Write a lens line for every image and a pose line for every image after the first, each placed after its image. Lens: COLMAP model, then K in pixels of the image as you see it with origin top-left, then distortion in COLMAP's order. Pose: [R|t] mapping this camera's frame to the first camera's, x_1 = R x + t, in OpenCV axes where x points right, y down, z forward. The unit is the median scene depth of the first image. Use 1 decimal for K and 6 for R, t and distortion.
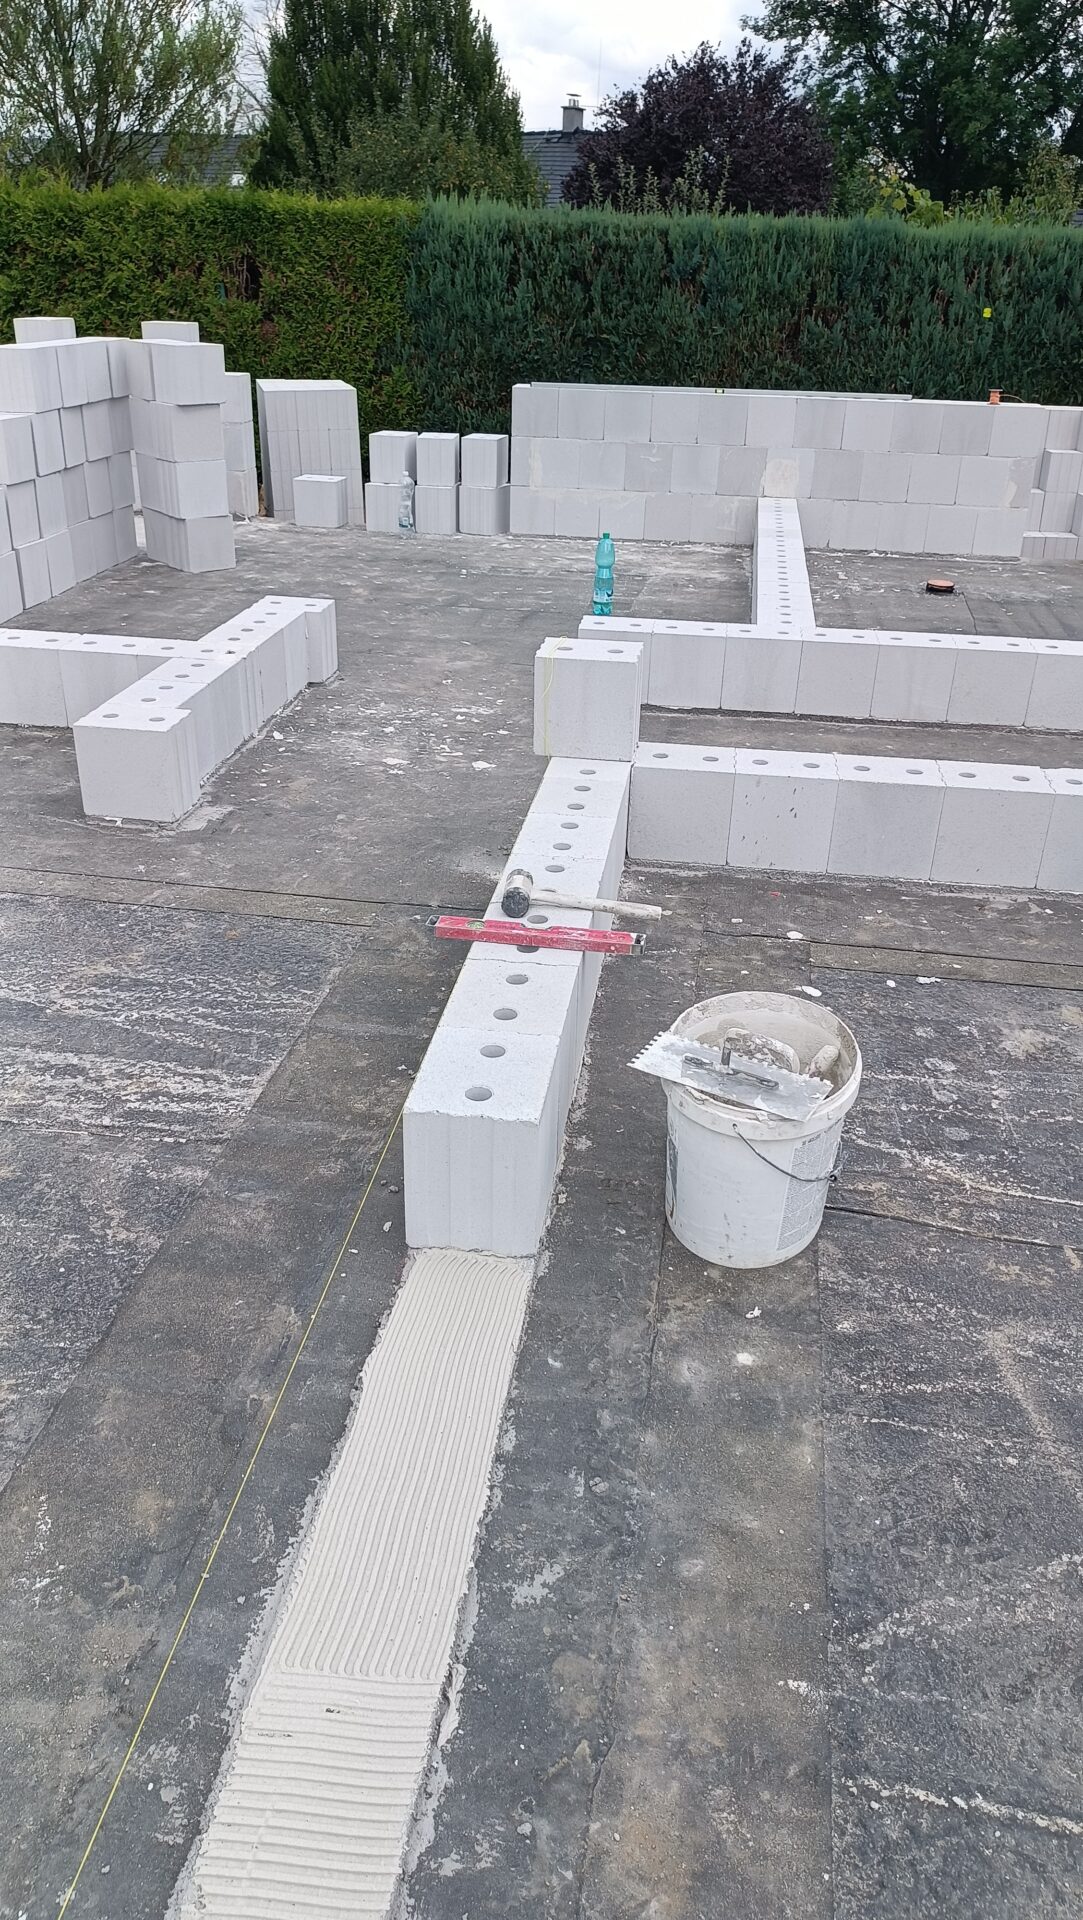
lens RADIAL K [[1365.8, 0, 540.0], [0, 1365.8, 964.3], [0, 0, 1]] dist [0.057663, -0.086805]
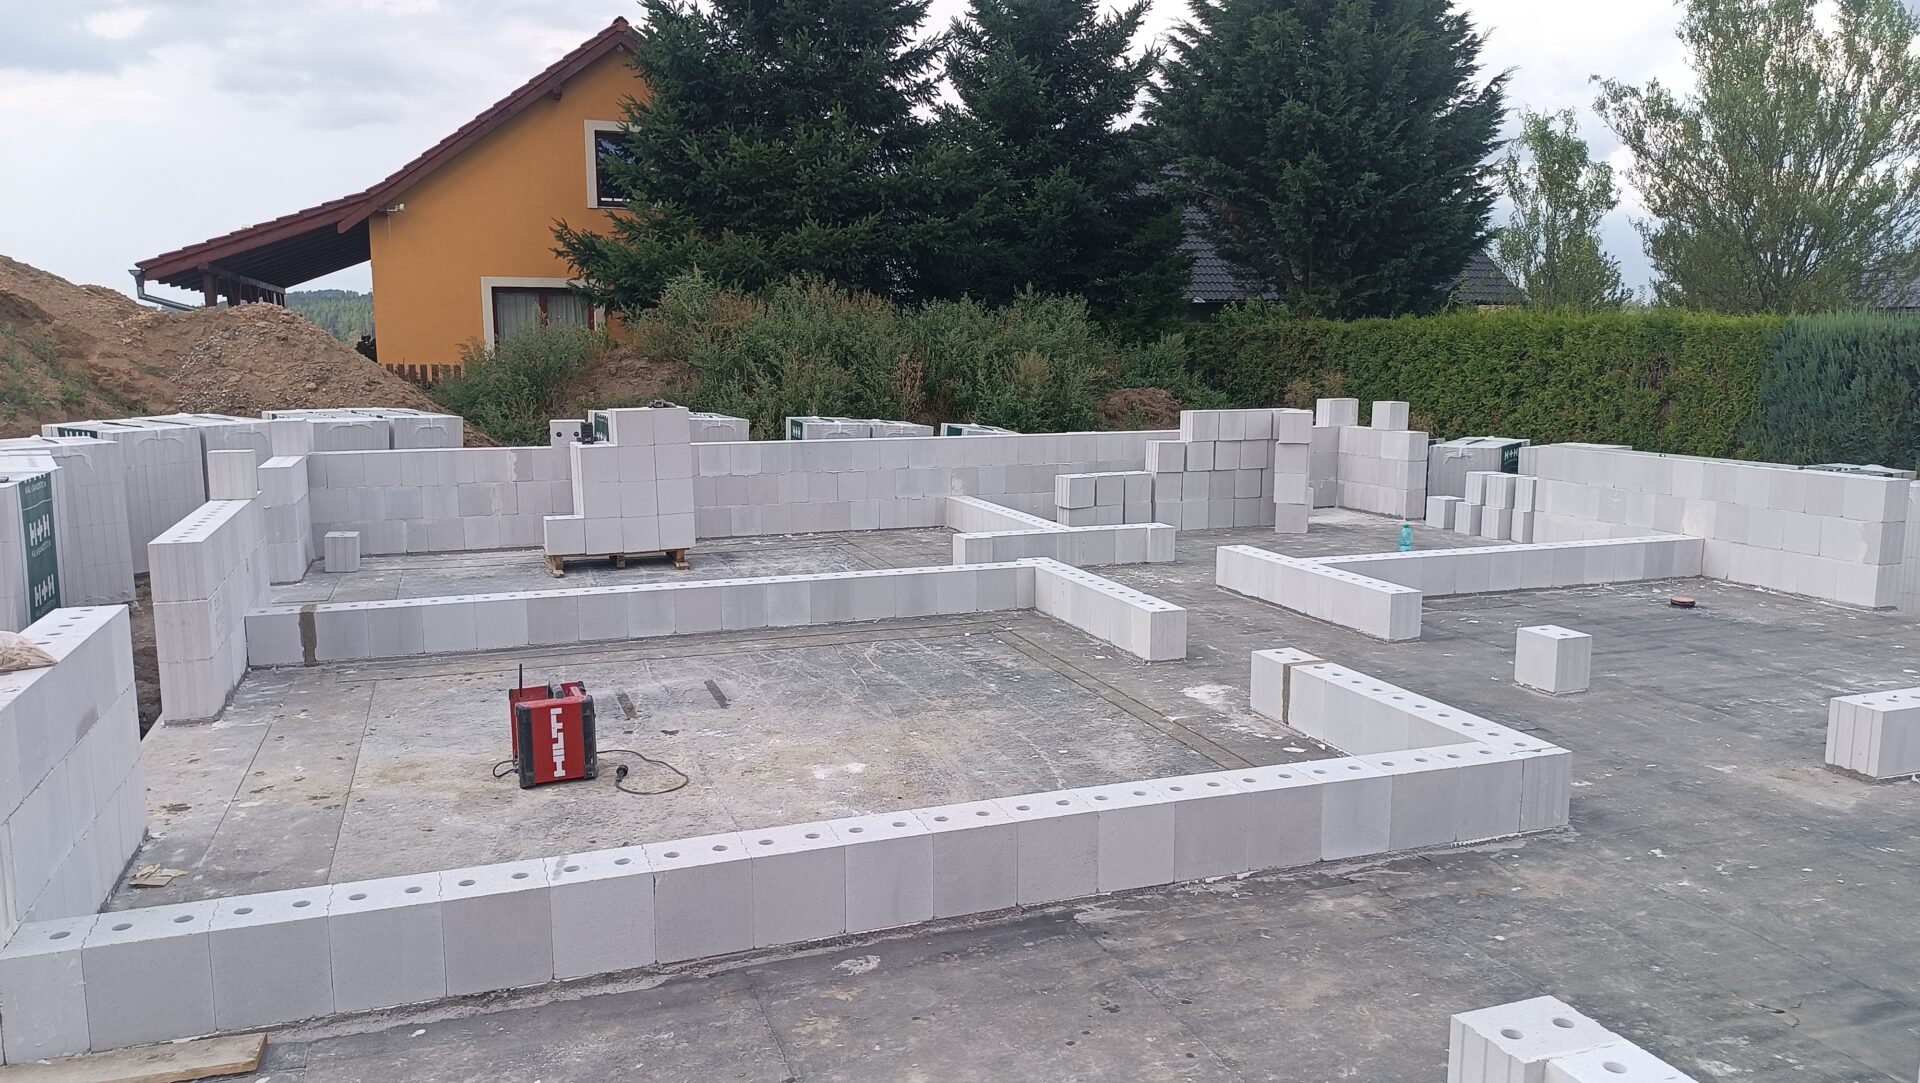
lens RADIAL K [[1365.8, 0, 952.4], [0, 1365.8, 555.1], [0, 0, 1]] dist [0.057663, -0.086805]
pose [[0.468248, 0.110182, -0.876701, 0.973893], [-0.387297, 0.917397, -0.091560, 0.051558], [0.794194, 0.382417, 0.472242, -0.116194]]
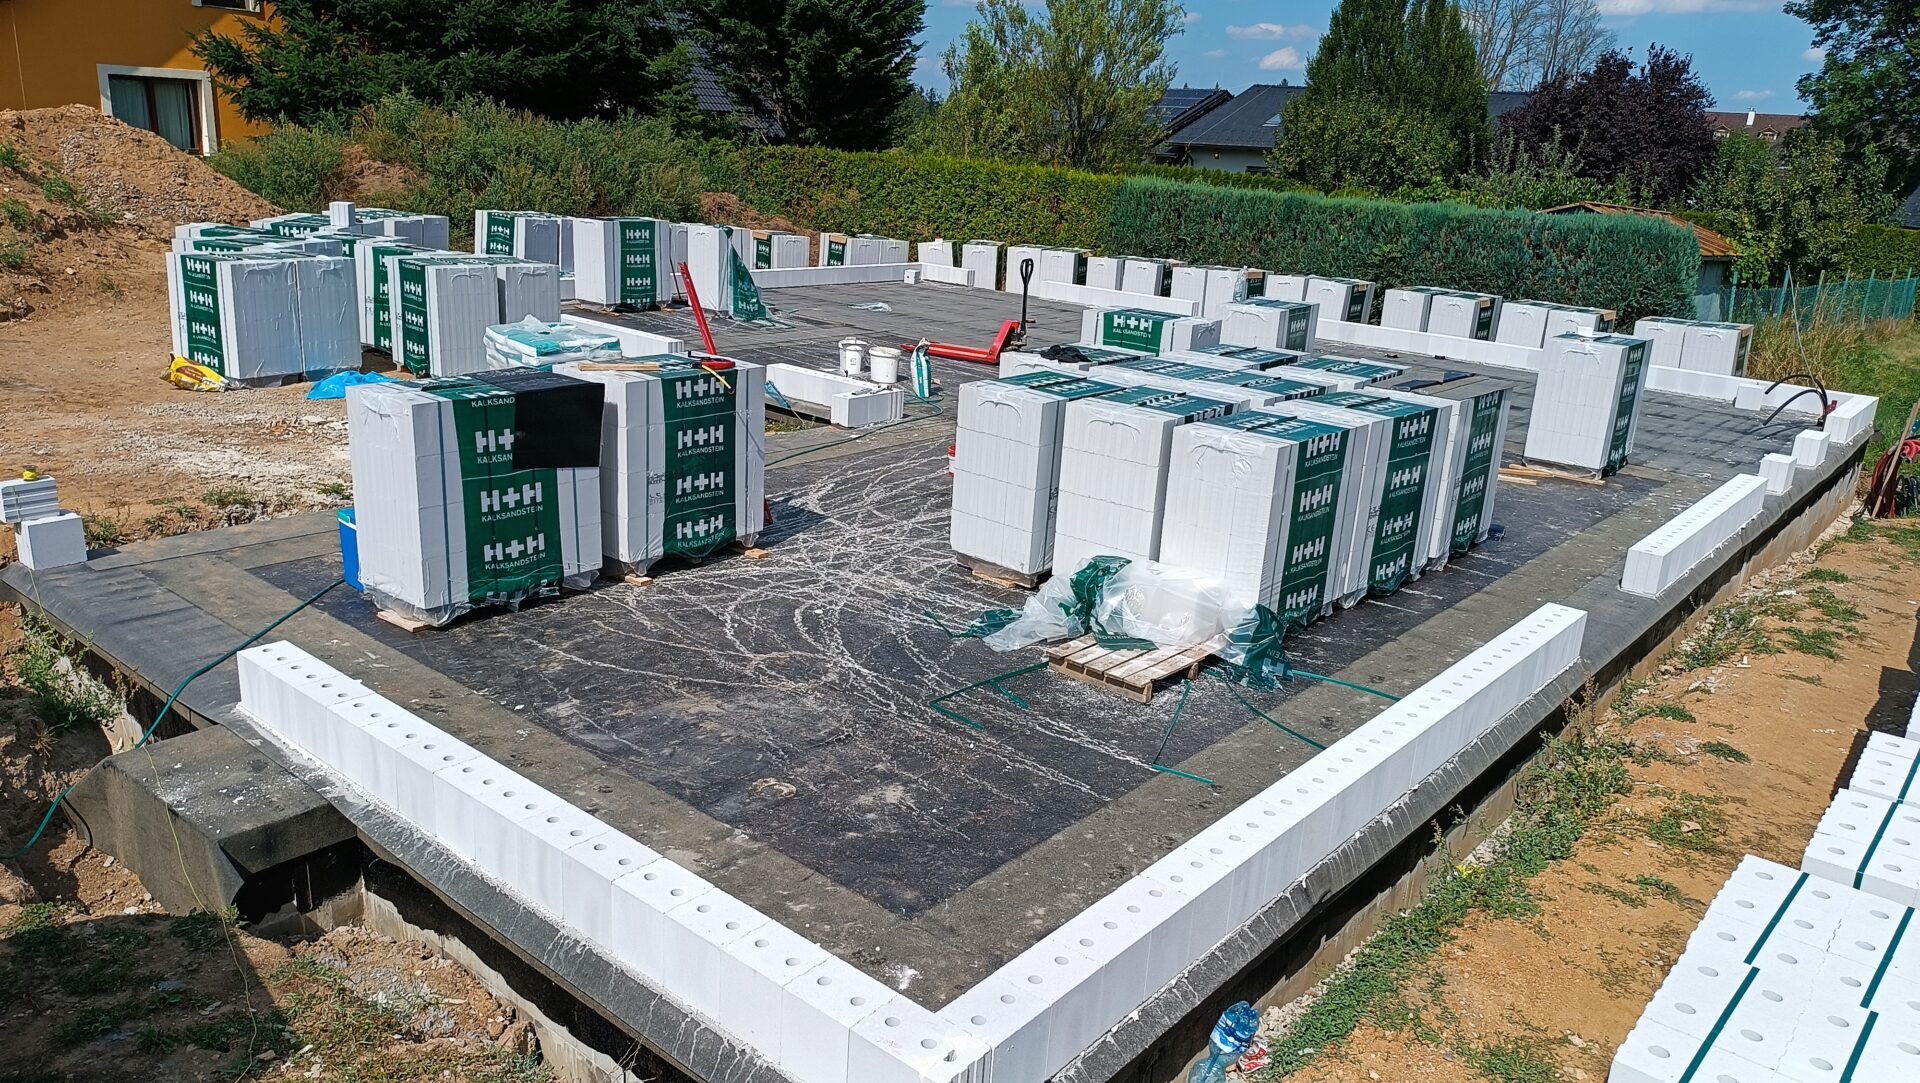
lens RADIAL K [[1365.8, 0, 968.7], [0, 1365.8, 551.2], [0, 0, 1]] dist [0.057663, -0.086805]
pose [[0.853187, 0.176383, -0.490878, 1.405458], [-0.268475, 0.955356, -0.123351, 0.606400], [0.447207, 0.237030, 0.862452, -1.445722]]
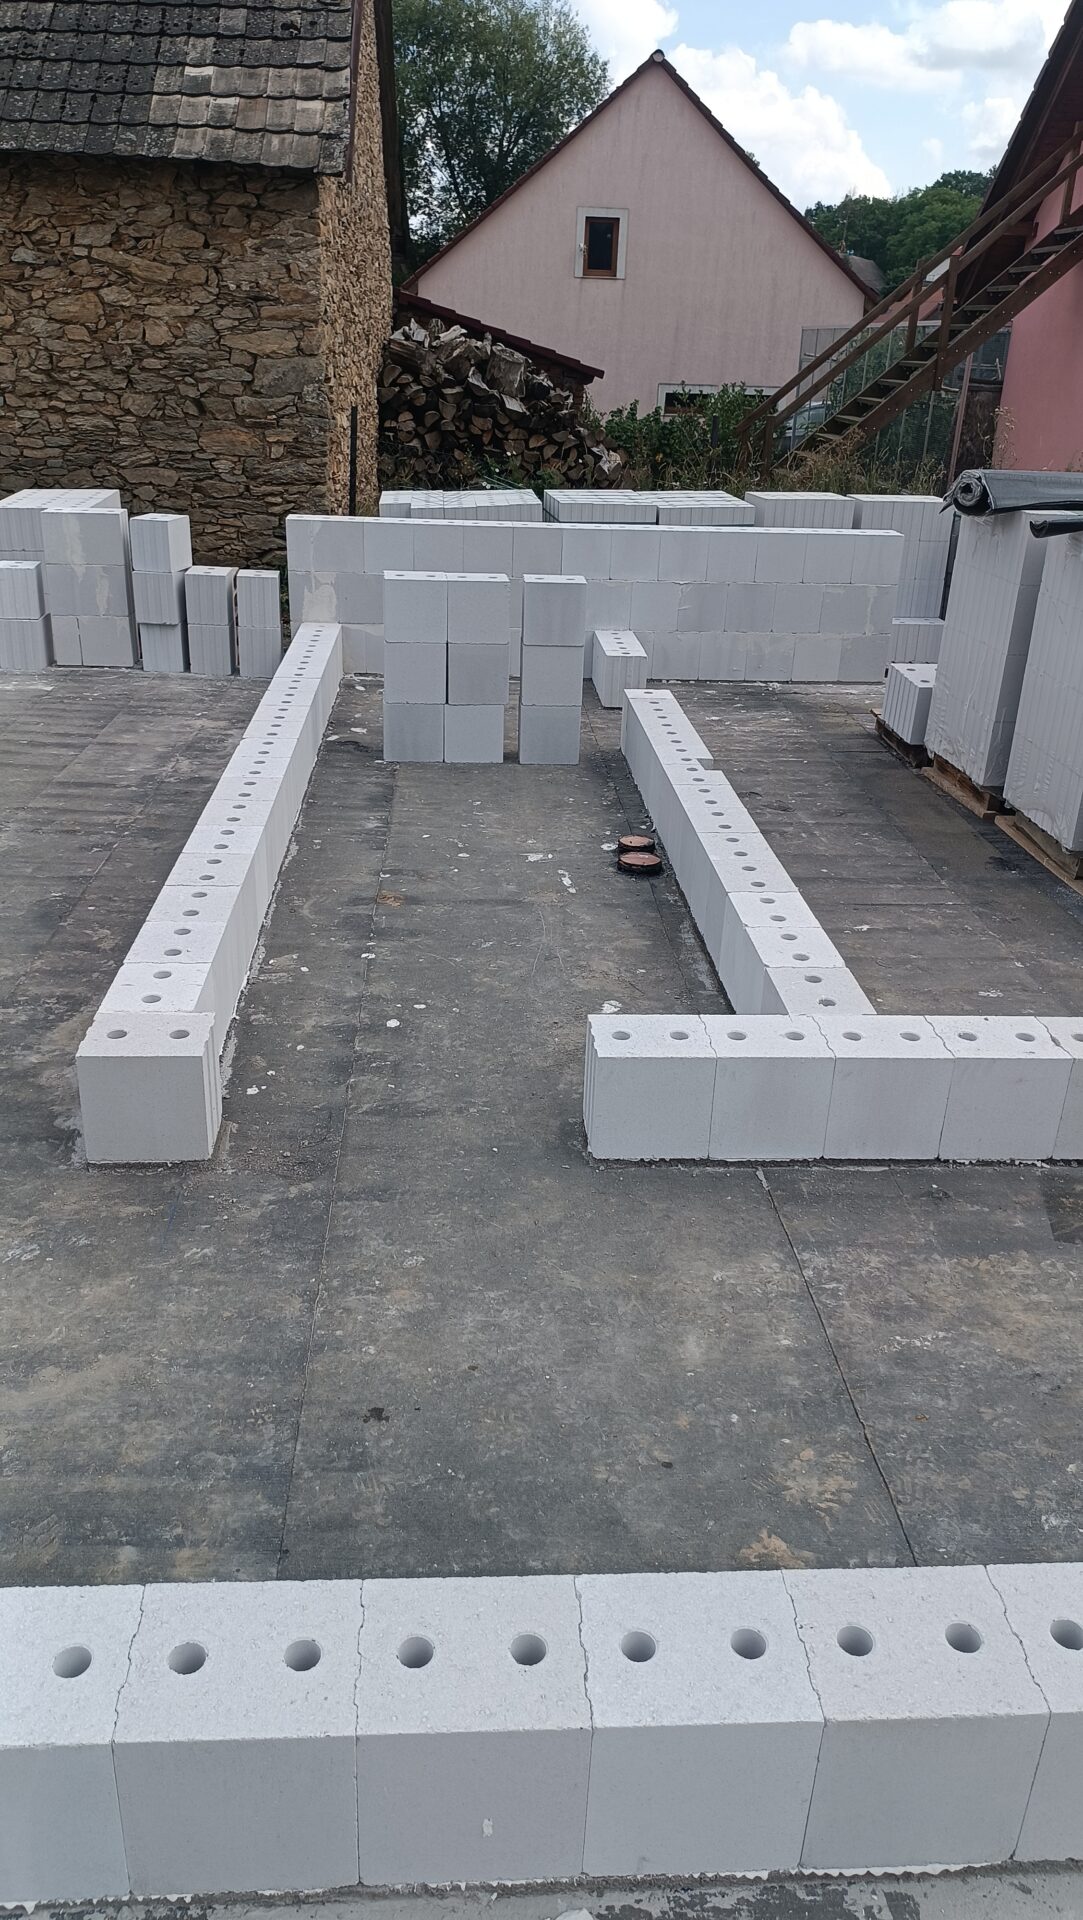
lens RADIAL K [[1365.8, 0, 526.2], [0, 1365.8, 961.0], [0, 0, 1]] dist [0.057663, -0.086805]
pose [[-0.192783, -0.434118, 0.879986, 0.382884], [0.410949, 0.778651, 0.474156, -0.083528], [-0.891042, 0.453039, 0.028290, 0.114323]]
